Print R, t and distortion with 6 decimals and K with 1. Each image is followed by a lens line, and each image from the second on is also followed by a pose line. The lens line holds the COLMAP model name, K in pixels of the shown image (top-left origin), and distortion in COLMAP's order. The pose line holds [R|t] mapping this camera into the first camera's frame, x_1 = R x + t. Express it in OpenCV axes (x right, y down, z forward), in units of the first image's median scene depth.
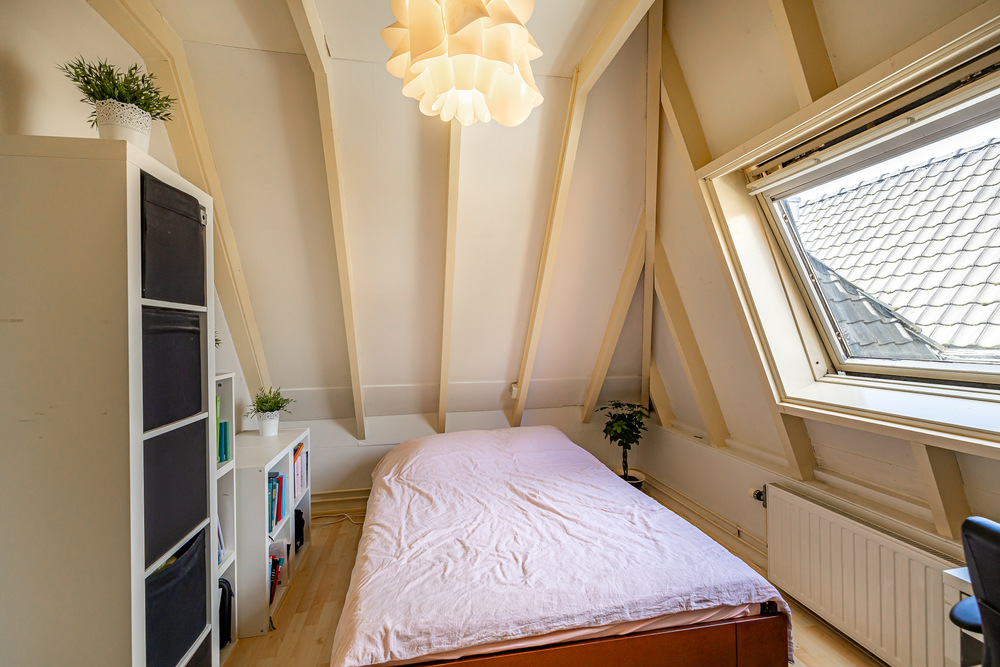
lens RADIAL K [[427.3, 0, 500.0], [0, 427.3, 333.5], [0, 0, 1]] dist [0.000665, 0.000212]
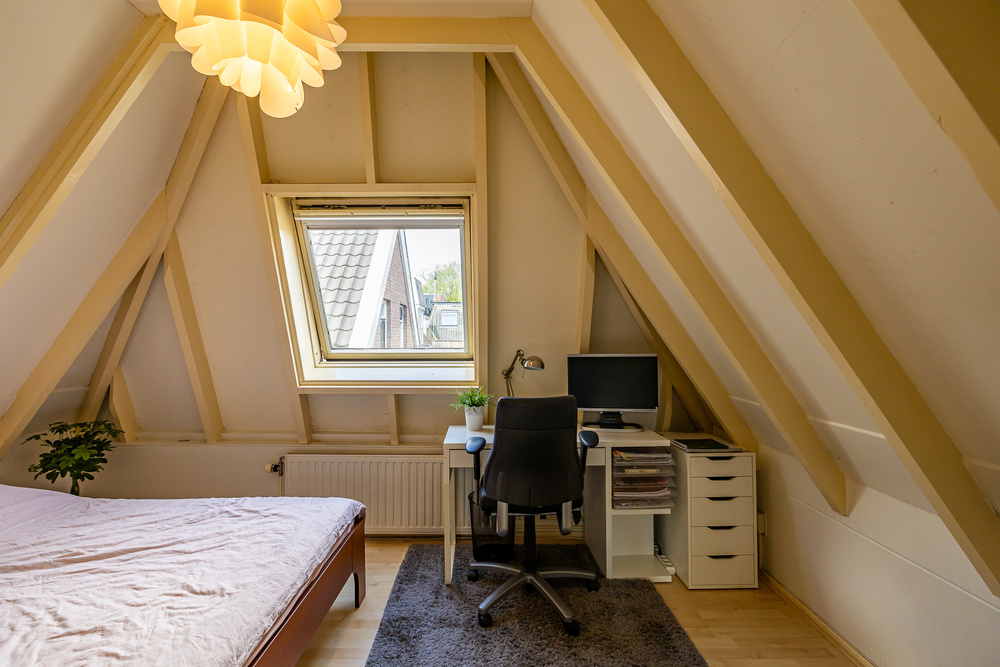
lens RADIAL K [[459.4, 0, 500.0], [0, 459.4, 333.5], [0, 0, 1]] dist [-0.000232, -0.000033]
pose [[0.168875, 0.012529, 0.985558, -0.600270], [0.002182, 0.999912, -0.013085, 0.025401], [-0.985635, 0.004360, 0.168832, 0.183843]]
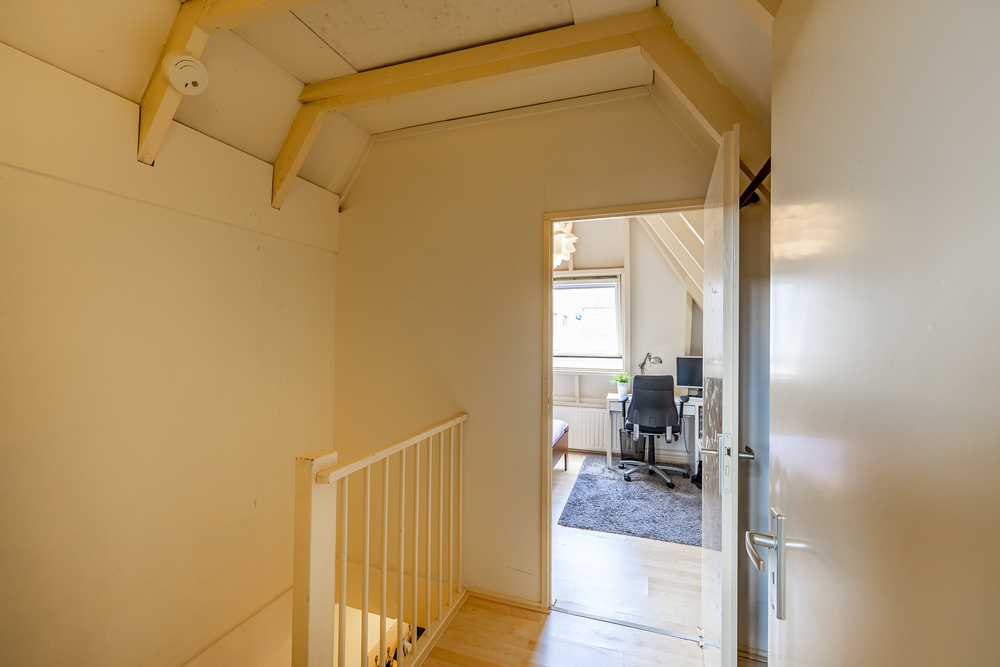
lens RADIAL K [[427.3, 0, 500.0], [0, 427.3, 333.5], [0, 0, 1]] dist [0.000665, 0.000212]
pose [[0.480280, 0.021167, 0.876860, -1.678539], [-0.010304, 0.999776, -0.018490, 0.002655], [-0.877055, -0.000155, 0.480391, -0.052667]]
